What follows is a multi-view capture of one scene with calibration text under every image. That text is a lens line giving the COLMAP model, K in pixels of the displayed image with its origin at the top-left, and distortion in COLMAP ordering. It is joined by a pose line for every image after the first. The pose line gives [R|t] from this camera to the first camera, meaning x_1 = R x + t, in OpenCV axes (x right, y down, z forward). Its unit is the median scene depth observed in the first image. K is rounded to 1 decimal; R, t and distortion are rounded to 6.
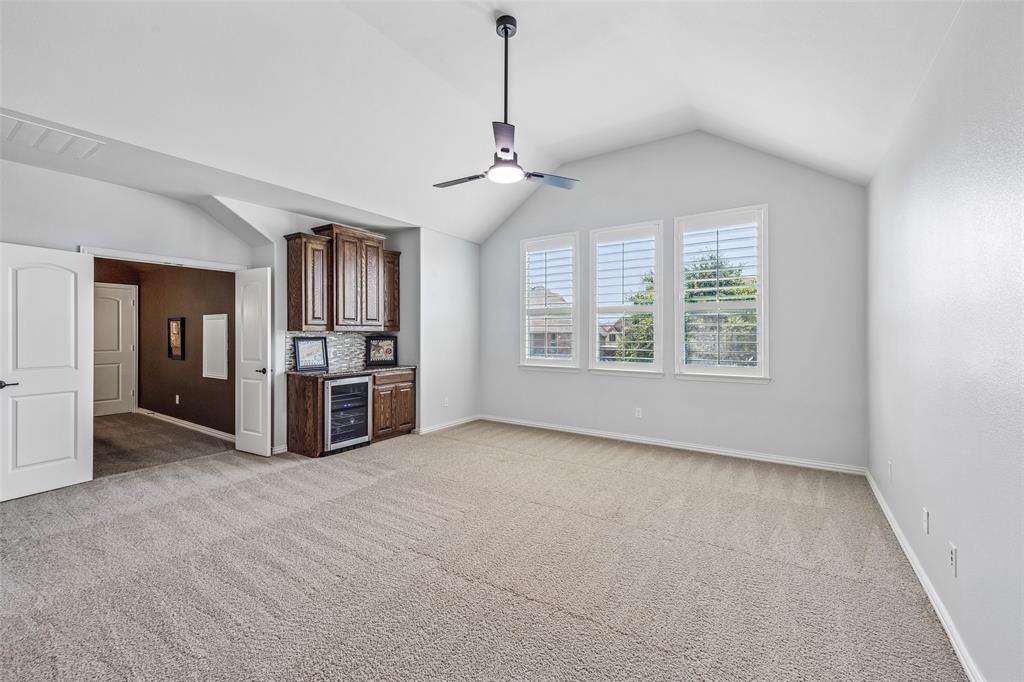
lens RADIAL K [[394.7, 0, 514.6], [0, 394.7, 332.7], [0, 0, 1]] dist [0.004541, 0.000283]
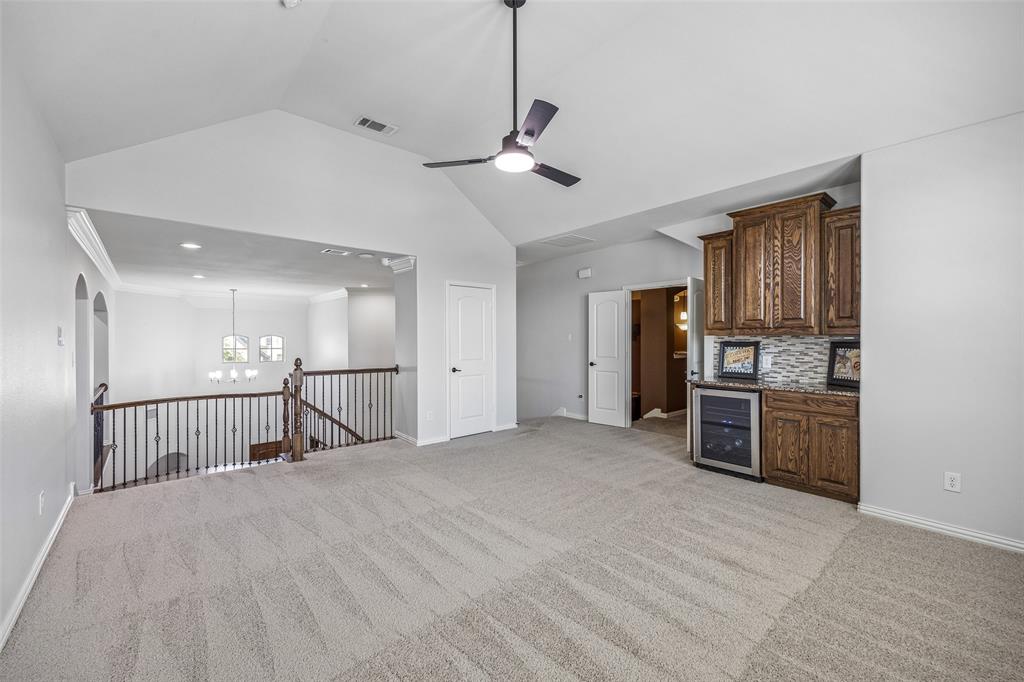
lens RADIAL K [[394.7, 0, 511.3], [0, 394.7, 343.5], [0, 0, 1]] dist [0.004541, 0.000283]
pose [[-0.232231, 0.009270, -0.972617, 0.504040], [0.000344, 0.999955, 0.009448, 0.005766], [0.972661, 0.001859, -0.232223, 0.723965]]
